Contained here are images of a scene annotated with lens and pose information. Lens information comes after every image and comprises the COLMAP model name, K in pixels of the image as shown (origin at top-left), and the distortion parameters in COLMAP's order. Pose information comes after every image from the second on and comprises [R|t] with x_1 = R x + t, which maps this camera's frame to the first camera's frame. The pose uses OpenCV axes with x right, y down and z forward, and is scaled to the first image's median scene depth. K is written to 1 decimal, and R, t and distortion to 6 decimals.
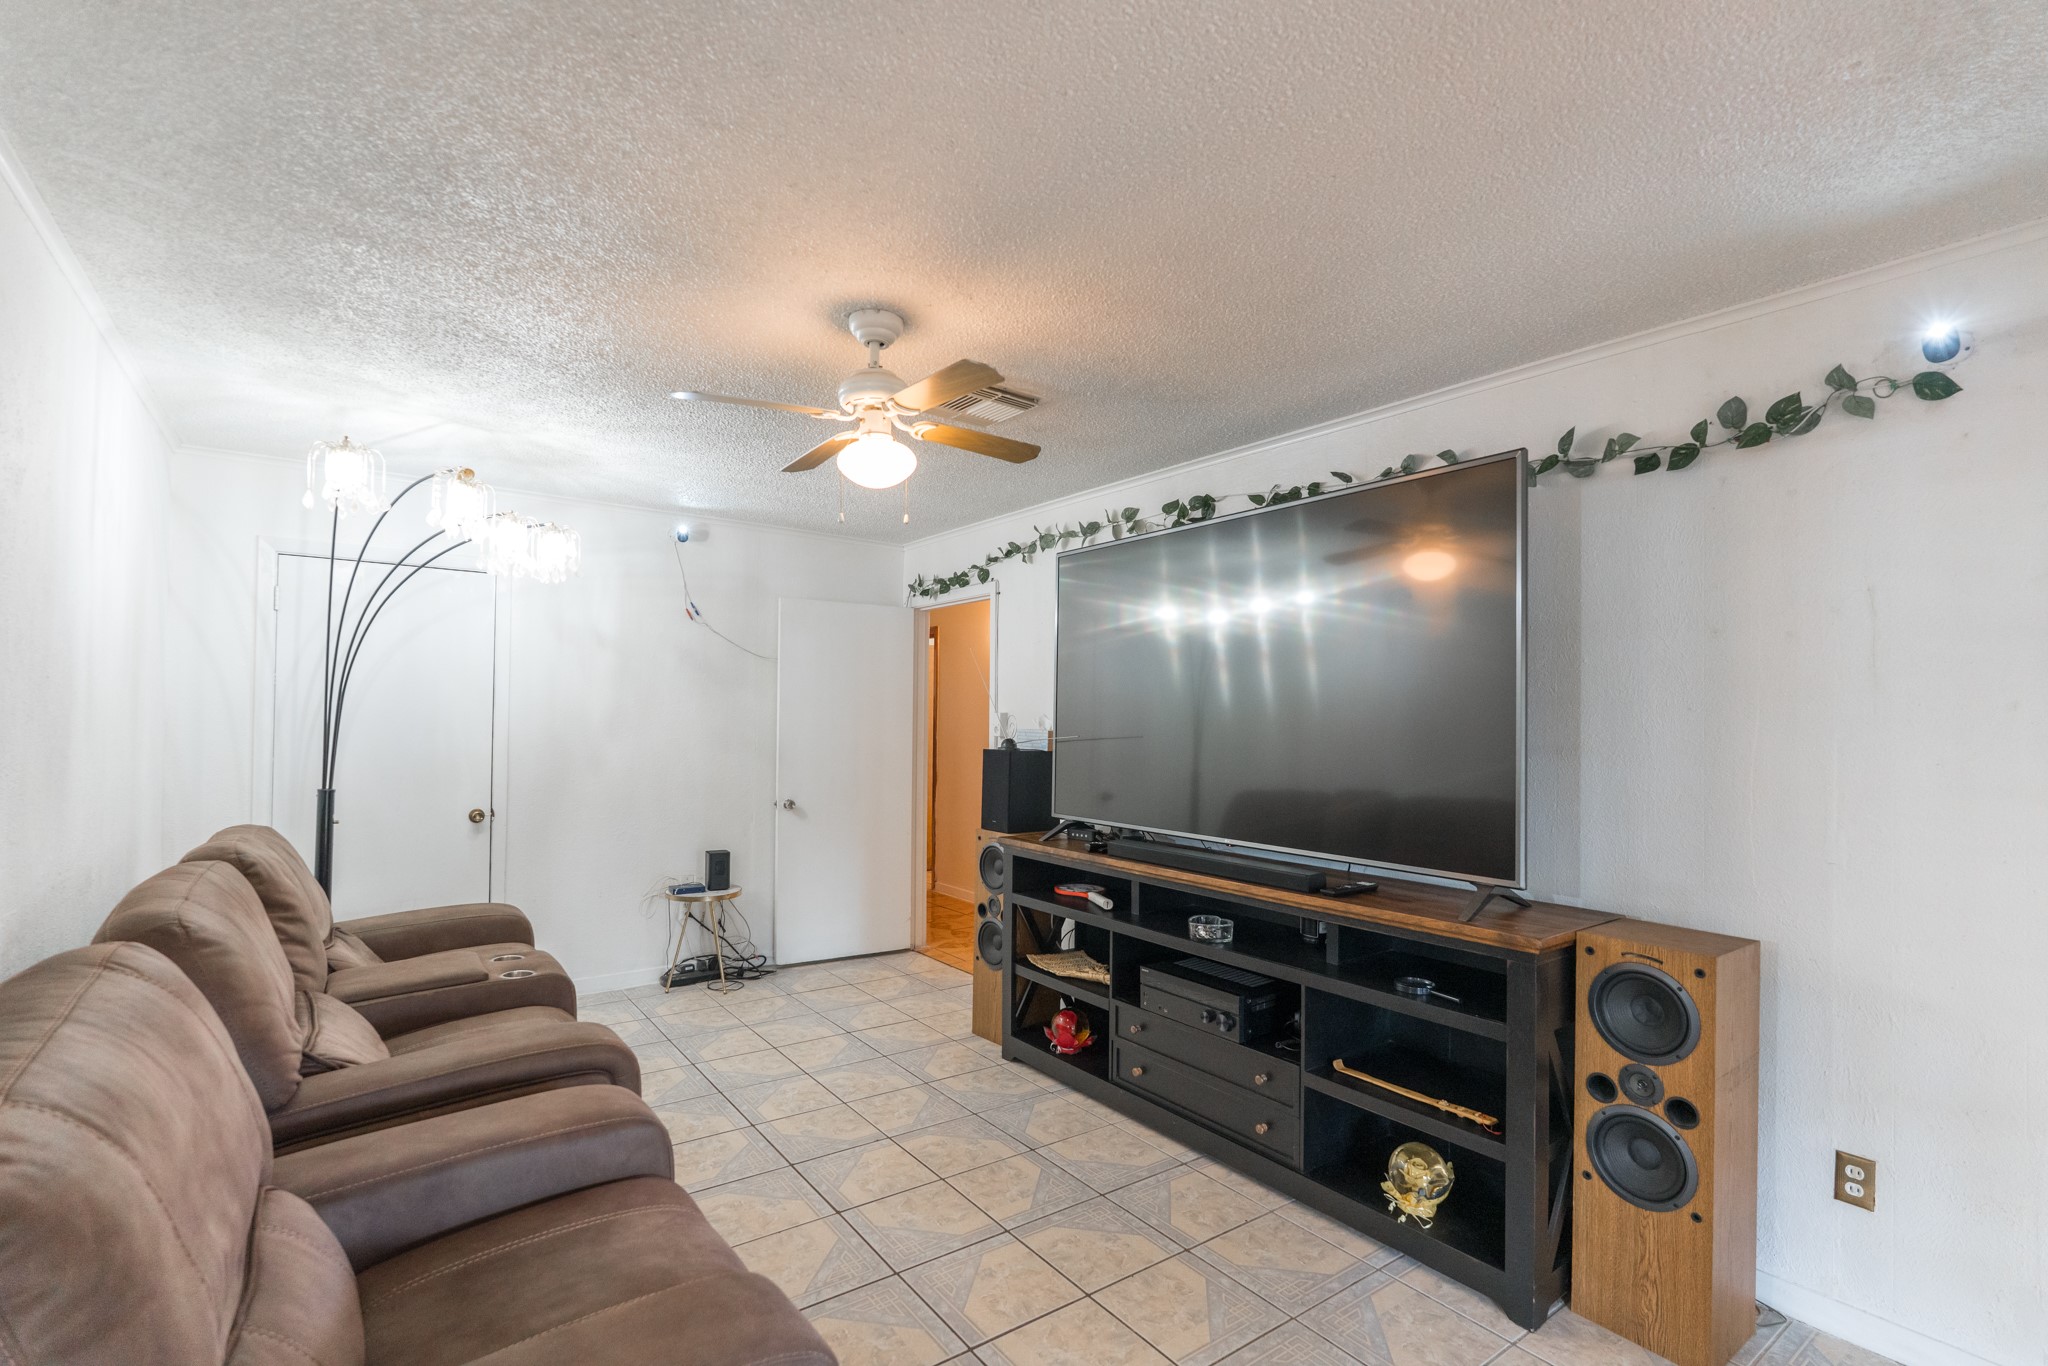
lens RADIAL K [[922.0, 0, 1023.0], [0, 922.0, 701.8], [0, 0, 1]] dist [-0.005175, 0.000381]
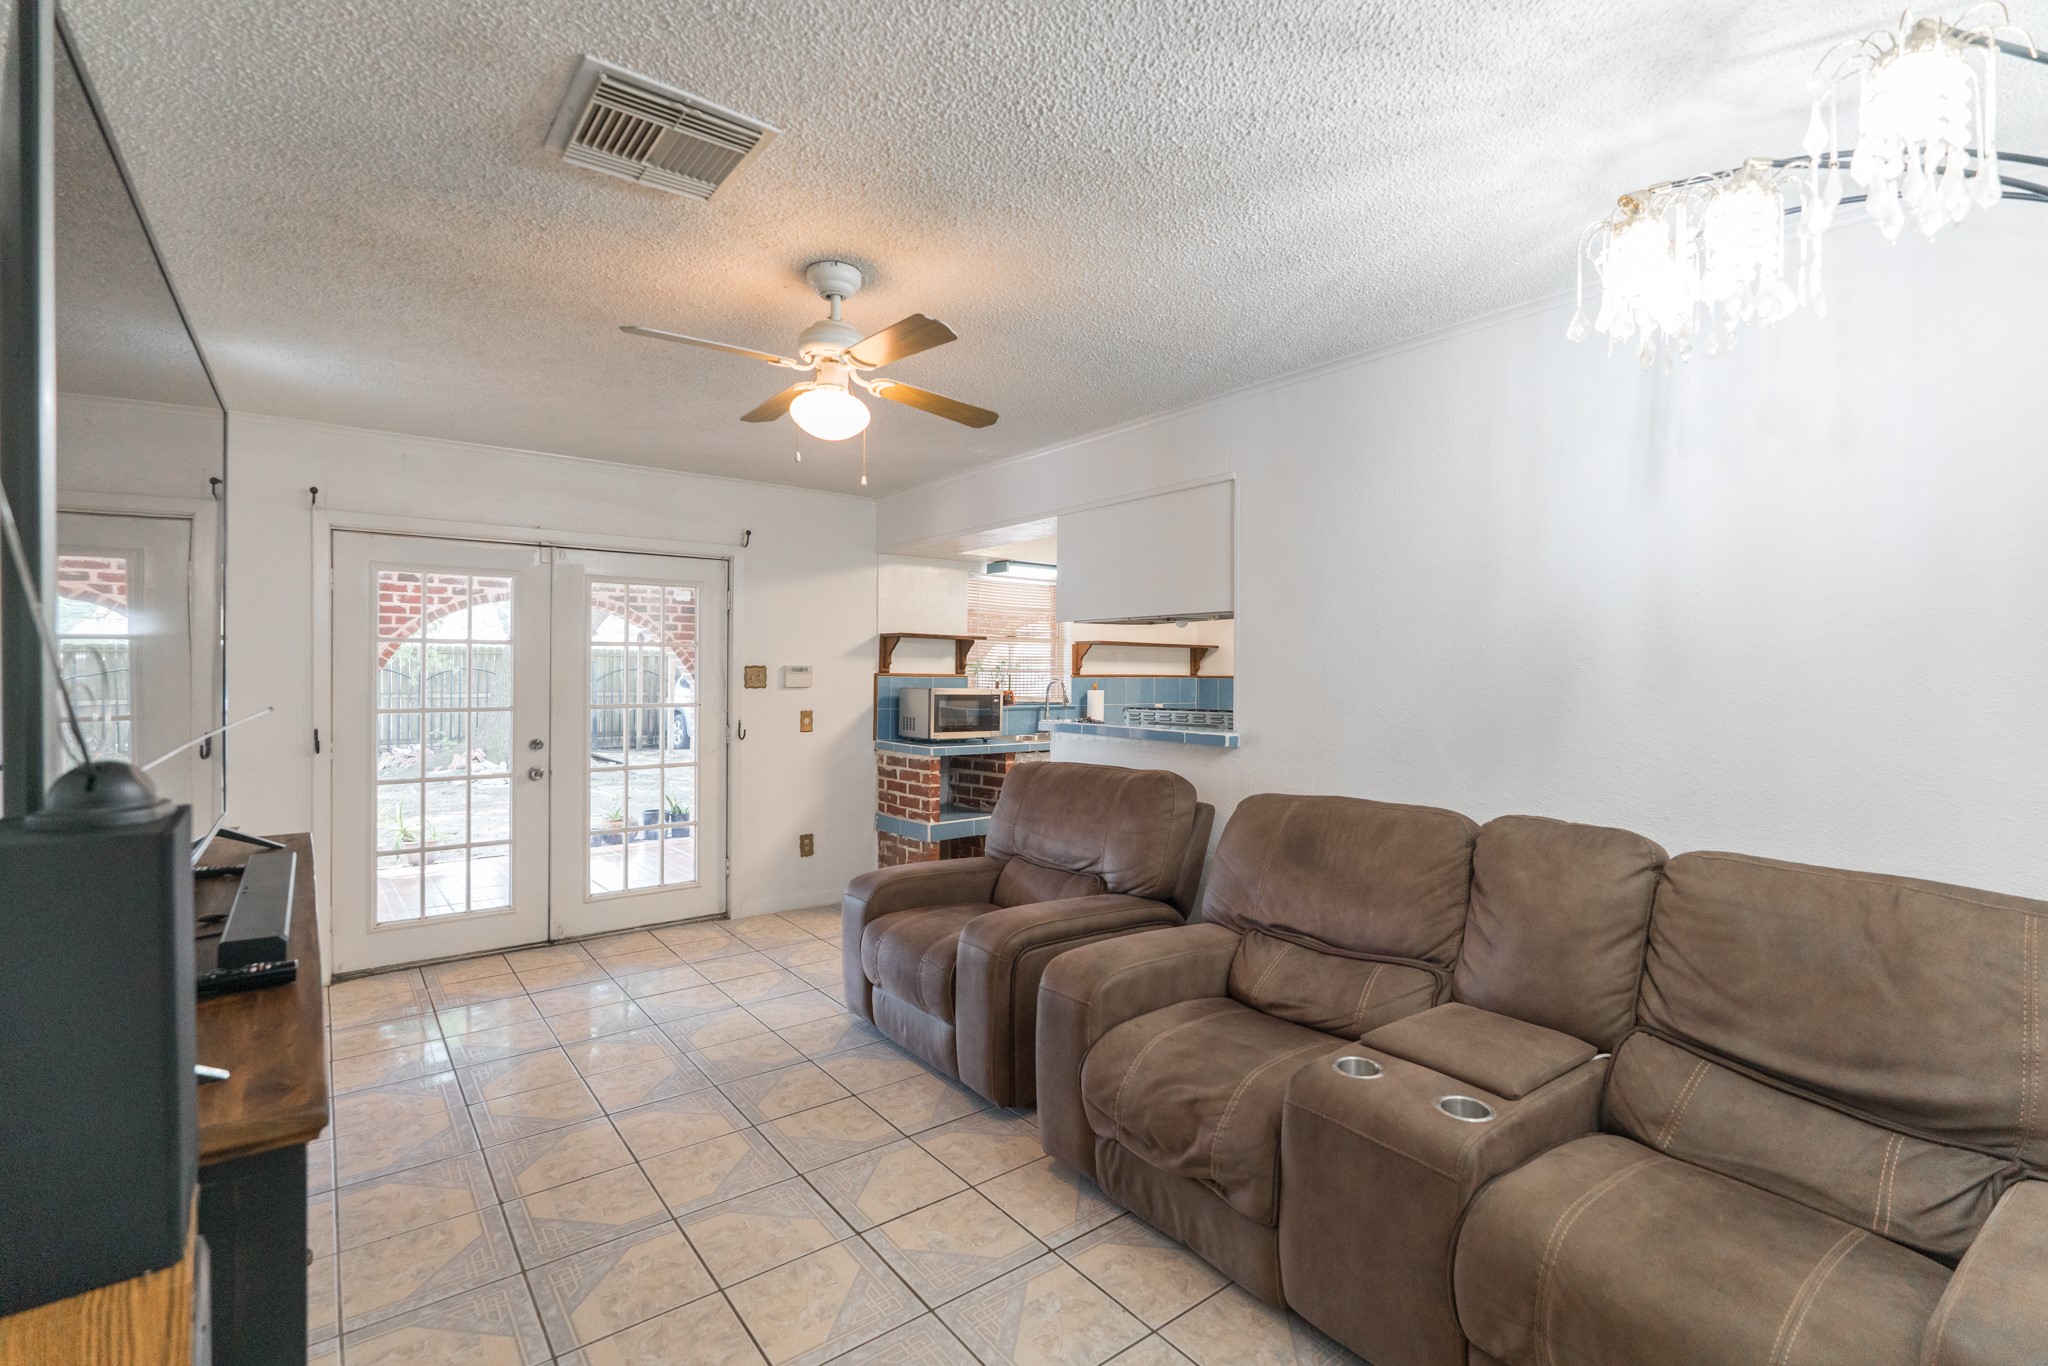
lens RADIAL K [[922.0, 0, 1026.2], [0, 922.0, 677.4], [0, 0, 1]] dist [-0.005175, 0.000381]
pose [[-0.999405, -0.013914, -0.031569, -0.282103], [-0.013559, 0.999843, -0.011426, 0.024469], [0.031723, -0.010991, -0.999436, 1.623933]]
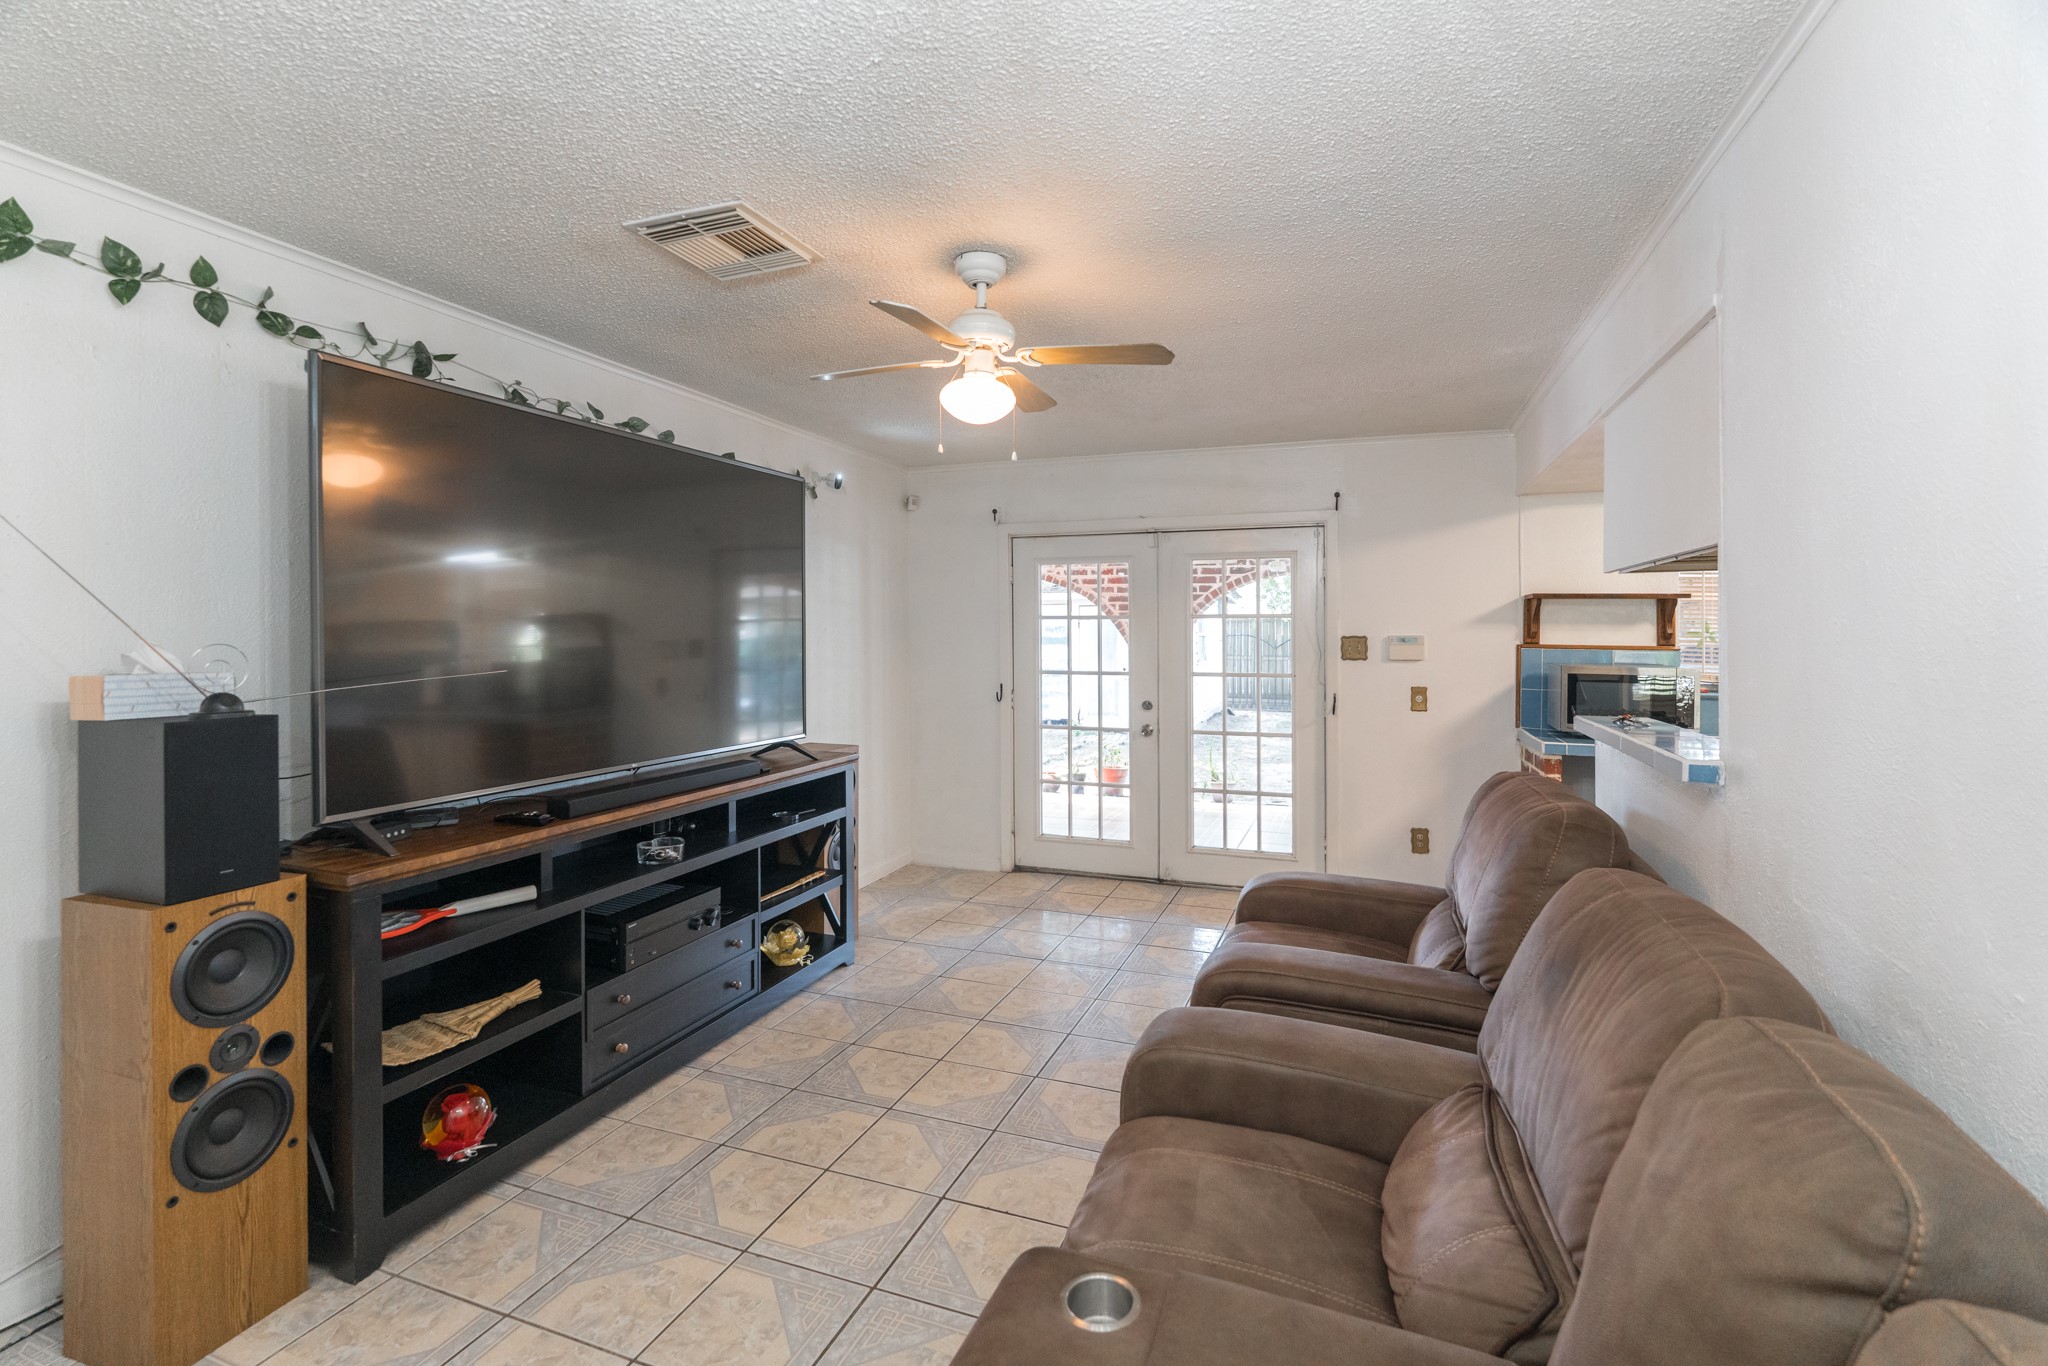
lens RADIAL K [[922.0, 0, 1029.3], [0, 922.0, 627.1], [0, 0, 1]] dist [-0.005175, 0.000381]
pose [[-0.550395, -0.004335, 0.834893, -0.859140], [-0.022155, 0.999710, -0.009414, 0.001866], [-0.834610, -0.023678, -0.550332, 1.232365]]
